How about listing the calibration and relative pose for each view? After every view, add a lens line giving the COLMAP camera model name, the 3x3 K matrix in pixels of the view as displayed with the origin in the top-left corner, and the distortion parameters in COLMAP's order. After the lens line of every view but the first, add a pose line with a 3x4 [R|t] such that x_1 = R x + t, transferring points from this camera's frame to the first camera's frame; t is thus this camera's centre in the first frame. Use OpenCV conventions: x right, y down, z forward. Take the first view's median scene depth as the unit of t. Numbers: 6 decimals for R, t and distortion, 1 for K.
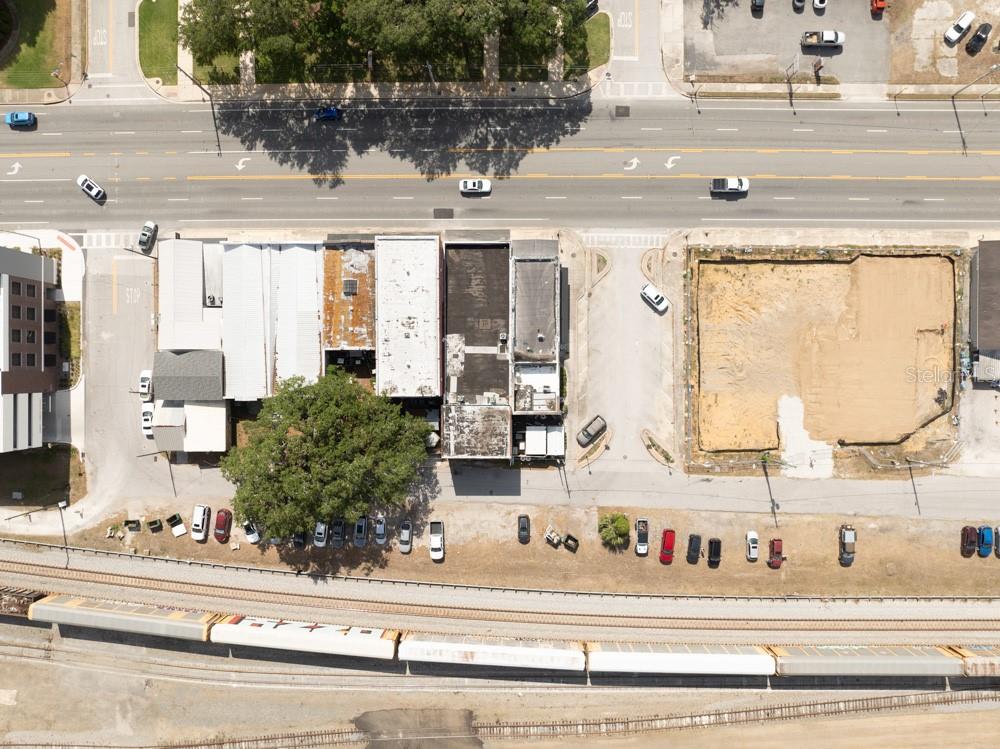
lens RADIAL K [[701.3, 0, 501.7], [0, 701.3, 380.8], [0, 0, 1]] dist [-0.031756, 0.005123]
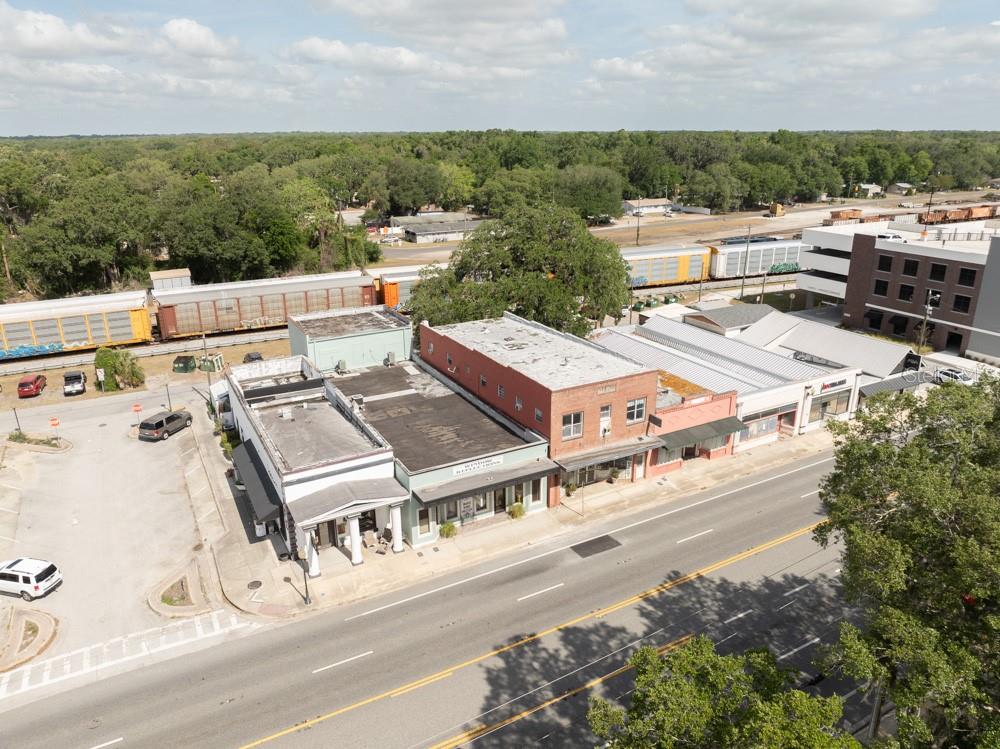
lens RADIAL K [[701.3, 0, 501.7], [0, 701.3, 380.8], [0, 0, 1]] dist [-0.031756, 0.005123]
pose [[-0.877612, 0.179825, -0.444365, 0.133753], [-0.479212, -0.305131, 0.822953, -0.527328], [0.012398, 0.935178, 0.353961, 0.761463]]
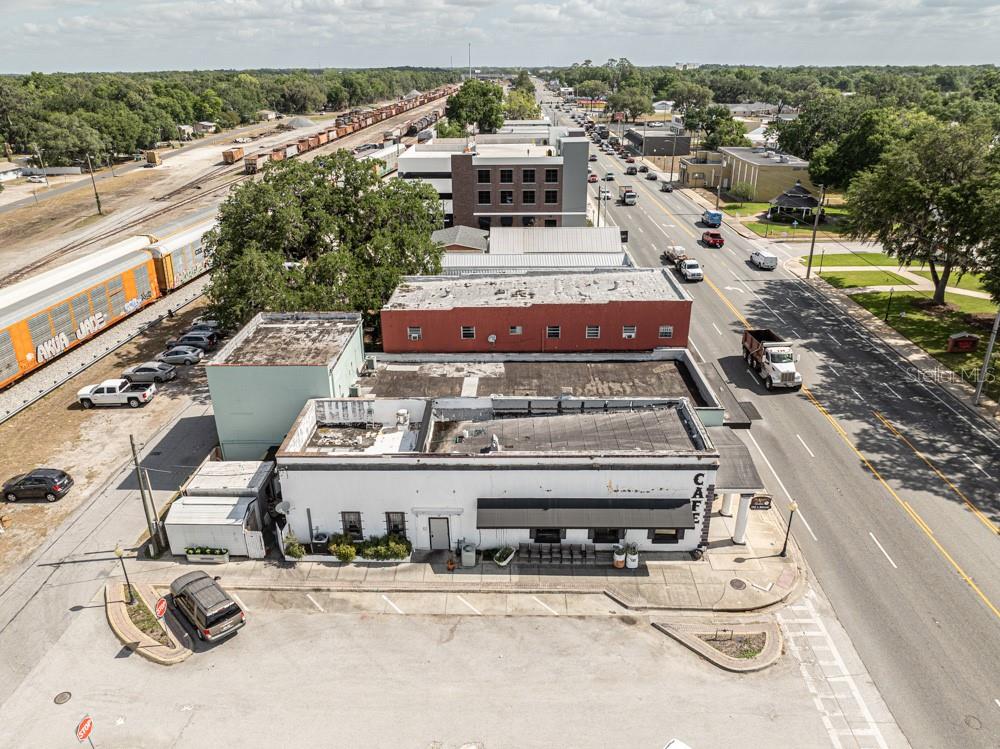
lens RADIAL K [[701.3, 0, 501.7], [0, 701.3, 380.8], [0, 0, 1]] dist [-0.031756, 0.005123]
pose [[-0.015202, 0.423901, -0.905581, 0.368581], [-0.999874, -0.010515, 0.011862, -0.068328], [-0.004494, 0.905648, 0.424007, 0.769182]]
